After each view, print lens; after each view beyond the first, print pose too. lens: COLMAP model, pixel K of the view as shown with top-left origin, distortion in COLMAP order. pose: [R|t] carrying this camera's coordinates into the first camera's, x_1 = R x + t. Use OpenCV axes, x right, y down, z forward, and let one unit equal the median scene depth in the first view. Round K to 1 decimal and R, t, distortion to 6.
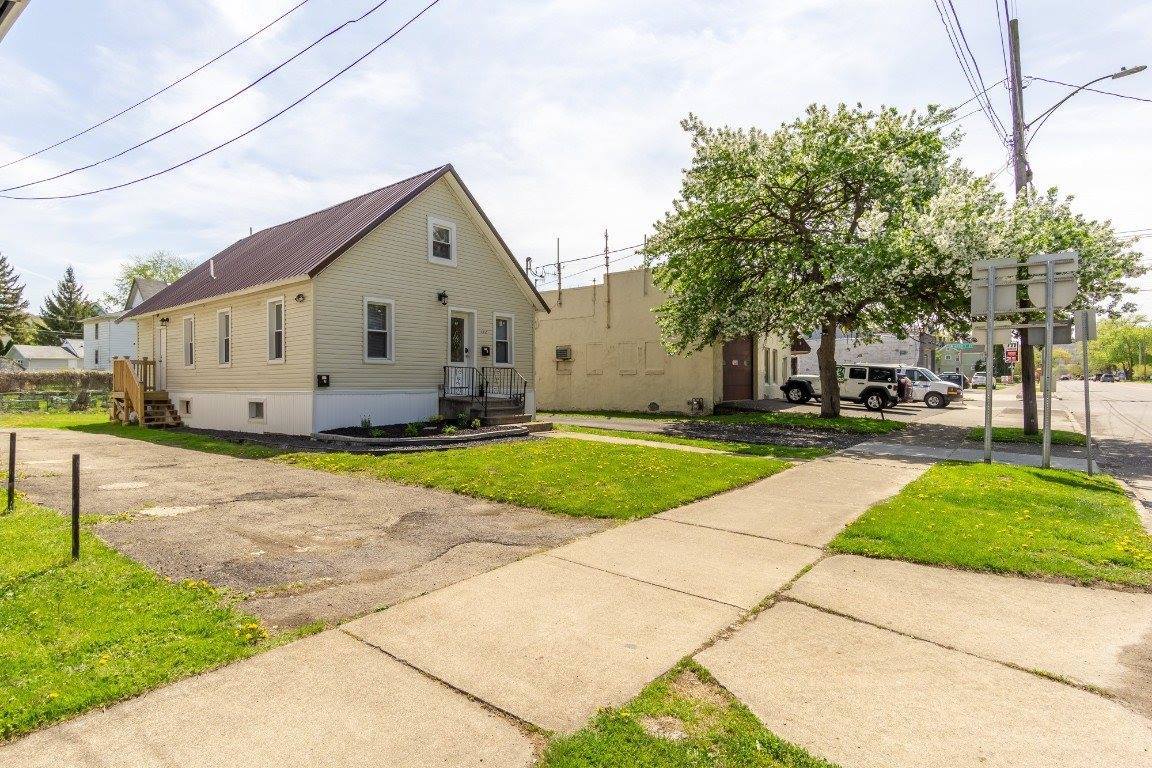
lens RADIAL K [[595.5, 0, 576.4], [0, 595.5, 379.1], [0, 0, 1]] dist [-0.005373, -0.000302]
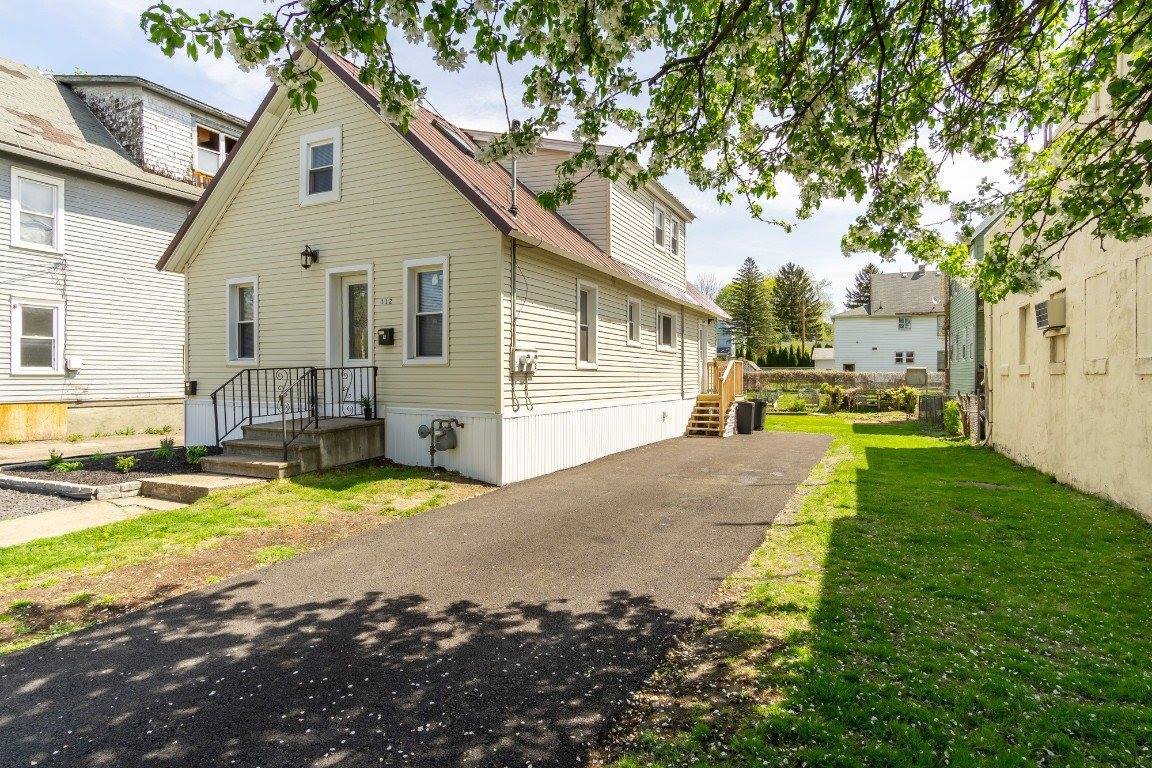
lens RADIAL K [[595.5, 0, 576.5], [0, 595.5, 386.3], [0, 0, 1]] dist [-0.005373, -0.000302]
pose [[0.241315, 0.000765, -0.970447, 0.415641], [-0.003639, 0.999993, -0.000117, -0.002952], [0.970440, 0.003559, 0.241316, 1.049641]]
